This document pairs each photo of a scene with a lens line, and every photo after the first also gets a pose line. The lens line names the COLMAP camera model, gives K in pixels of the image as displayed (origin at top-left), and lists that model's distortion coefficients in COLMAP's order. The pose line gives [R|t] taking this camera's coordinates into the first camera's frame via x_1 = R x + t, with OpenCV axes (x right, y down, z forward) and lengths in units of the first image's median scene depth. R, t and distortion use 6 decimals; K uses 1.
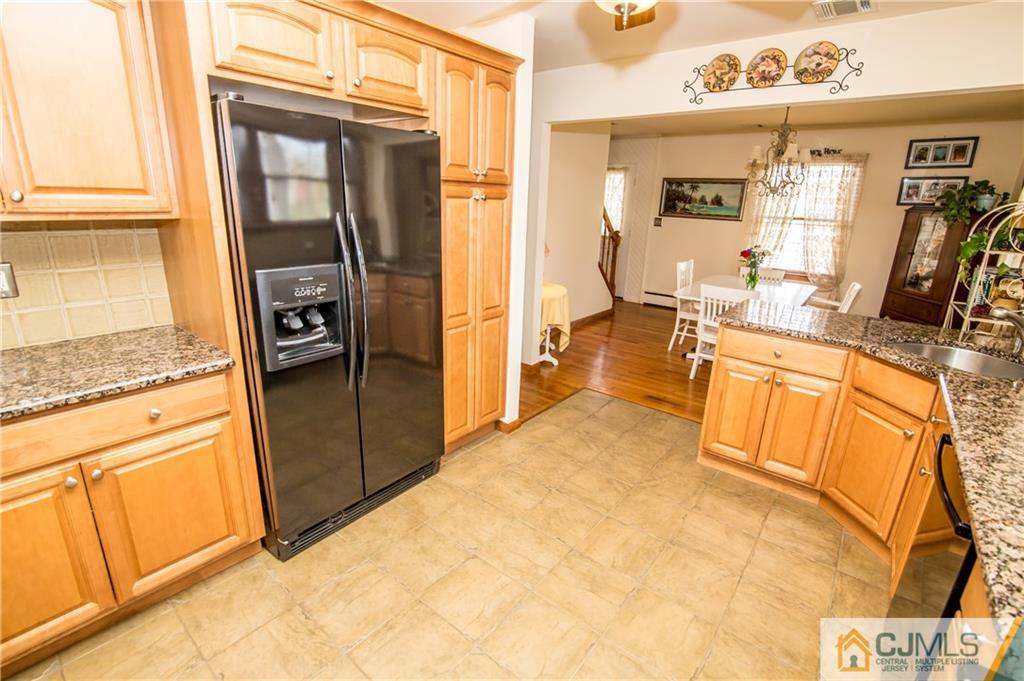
lens RADIAL K [[473.3, 0, 504.6], [0, 473.3, 339.5], [0, 0, 1]] dist [-0.019160, 0.001138]
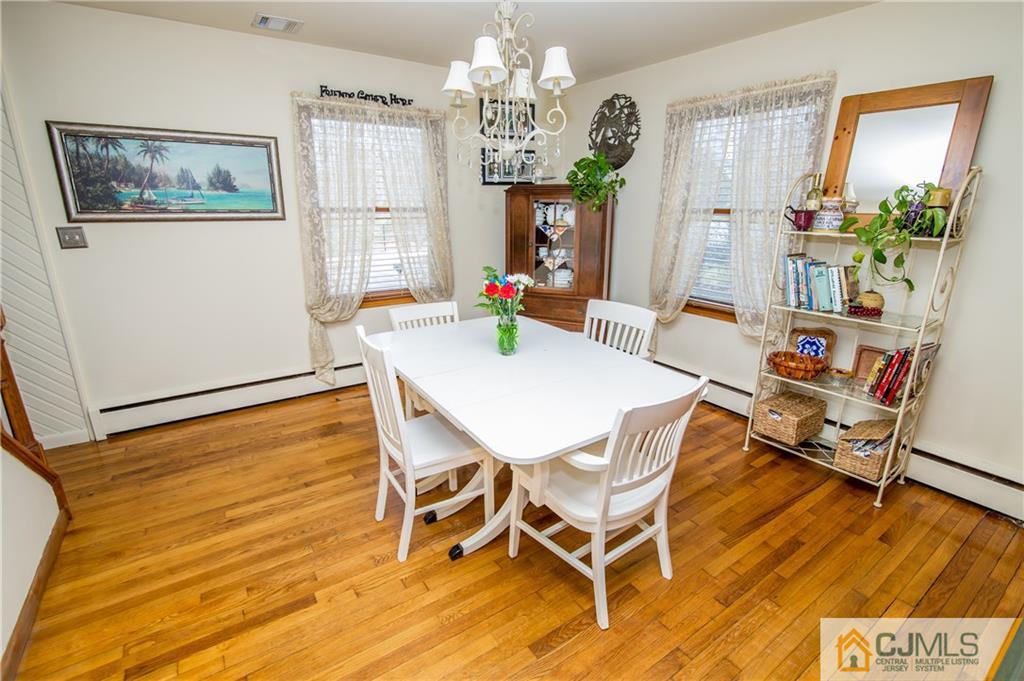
lens RADIAL K [[473.3, 0, 511.1], [0, 473.3, 342.5], [0, 0, 1]] dist [-0.019160, 0.001138]
pose [[0.286562, -0.297144, 0.910817, 0.074856], [0.277879, 0.935599, 0.217802, -0.212512], [-0.916878, 0.190683, 0.350677, 0.773018]]
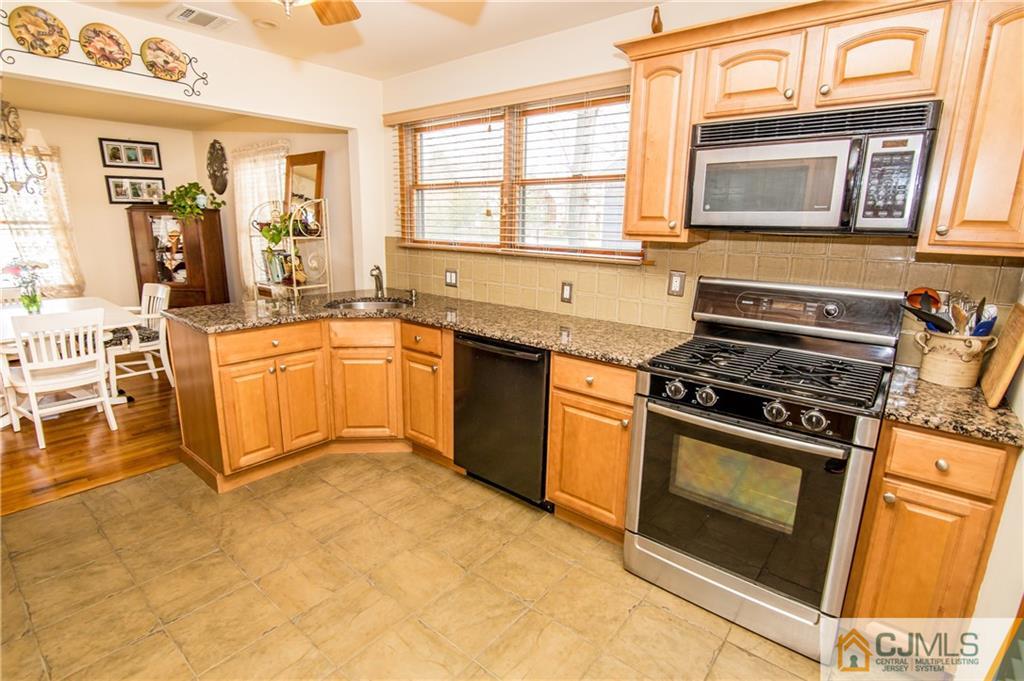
lens RADIAL K [[510.6, 0, 509.6], [0, 510.6, 339.9], [0, 0, 1]] dist [-0.000250, -0.002308]
pose [[0.003596, -0.254038, 0.967188, -0.267580], [0.272595, 0.930814, 0.243471, -0.056605], [-0.962122, 0.262775, 0.072597, 0.197771]]
